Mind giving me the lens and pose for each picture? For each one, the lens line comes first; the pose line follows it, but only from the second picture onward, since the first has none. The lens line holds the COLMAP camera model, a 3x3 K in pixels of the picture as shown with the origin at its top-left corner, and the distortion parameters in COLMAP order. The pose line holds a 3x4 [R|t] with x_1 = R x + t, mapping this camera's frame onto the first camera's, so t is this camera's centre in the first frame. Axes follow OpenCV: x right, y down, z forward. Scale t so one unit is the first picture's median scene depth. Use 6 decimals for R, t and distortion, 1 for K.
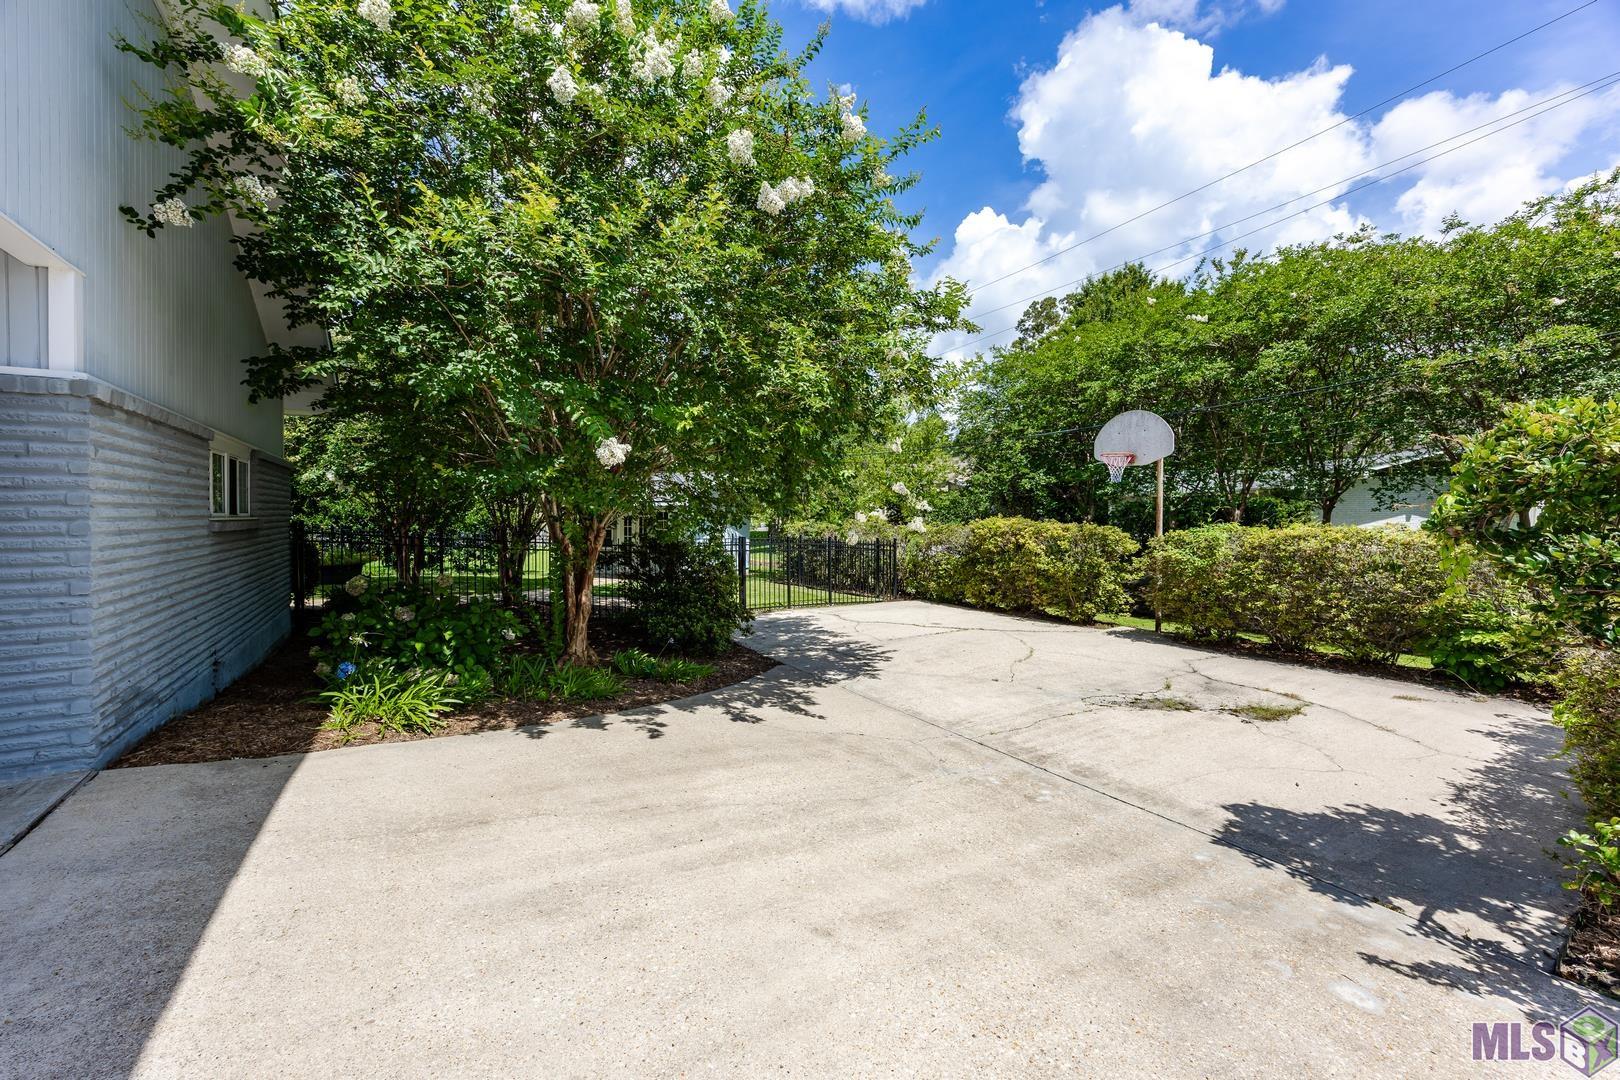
lens RADIAL K [[627.5, 0, 785.2], [0, 627.5, 524.3], [0, 0, 1]] dist [-0.003451, -0.000279]
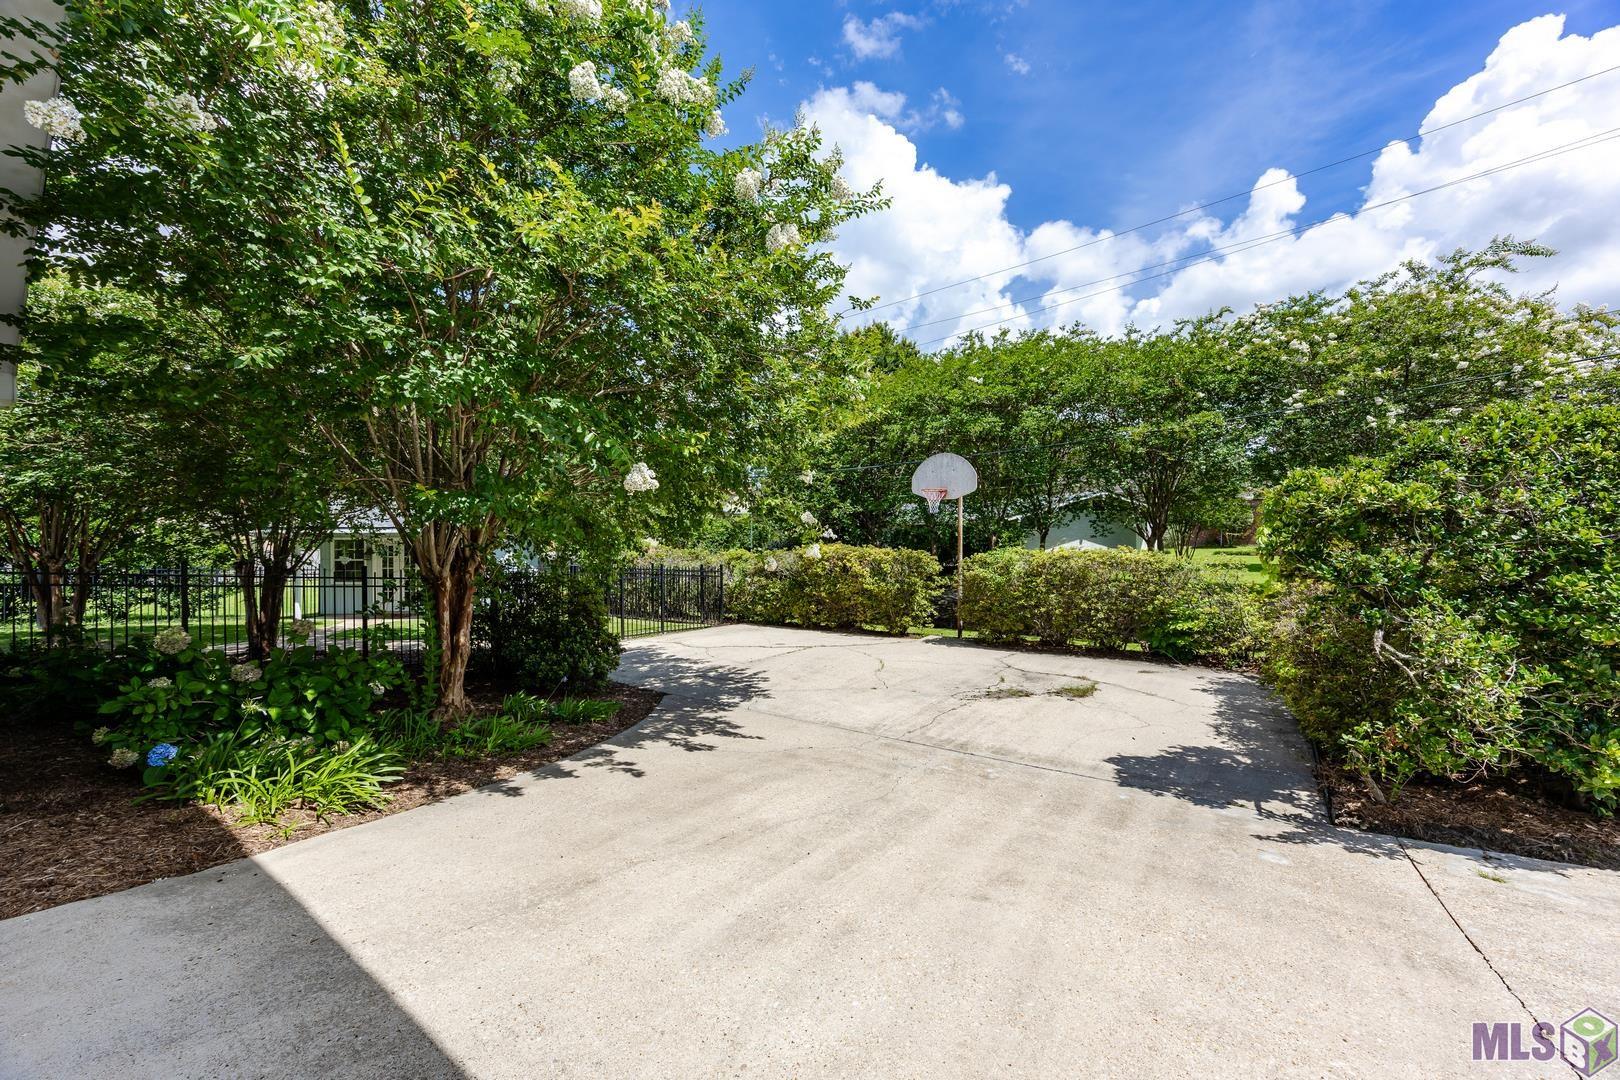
lens RADIAL K [[622.3, 0, 816.8], [0, 622.3, 544.6], [0, 0, 1]] dist [-0.002727, -0.000150]
pose [[0.919837, -0.006458, 0.392248, -0.186637], [0.010252, 0.999919, -0.007579, -0.001599], [-0.392168, 0.010993, 0.919828, 0.011369]]
